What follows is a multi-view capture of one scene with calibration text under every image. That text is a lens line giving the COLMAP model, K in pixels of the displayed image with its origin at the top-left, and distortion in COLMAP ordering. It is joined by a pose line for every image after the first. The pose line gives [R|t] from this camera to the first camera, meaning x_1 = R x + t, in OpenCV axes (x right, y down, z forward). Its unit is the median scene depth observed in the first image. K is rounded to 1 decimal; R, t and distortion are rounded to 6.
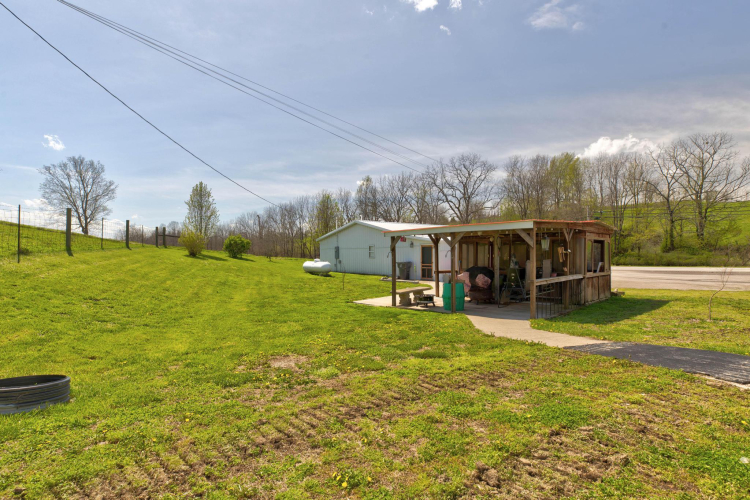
lens RADIAL K [[387.1, 0, 373.9], [0, 387.1, 250.6], [0, 0, 1]] dist [-0.000630, 0.000673]
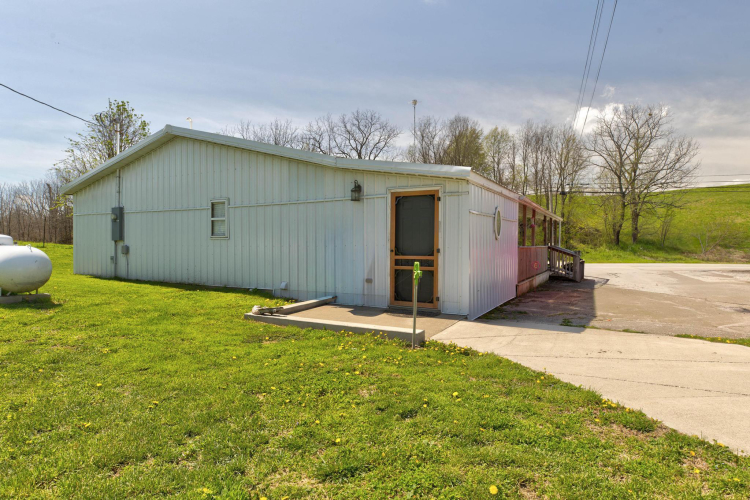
lens RADIAL K [[462.3, 0, 371.1], [0, 462.3, 249.9], [0, 0, 1]] dist [-0.008184, -0.000670]
pose [[0.956824, 0.008356, 0.290548, 0.001473], [-0.012555, 0.999842, 0.012591, 0.008929], [-0.290396, -0.015695, 0.956778, 0.229969]]
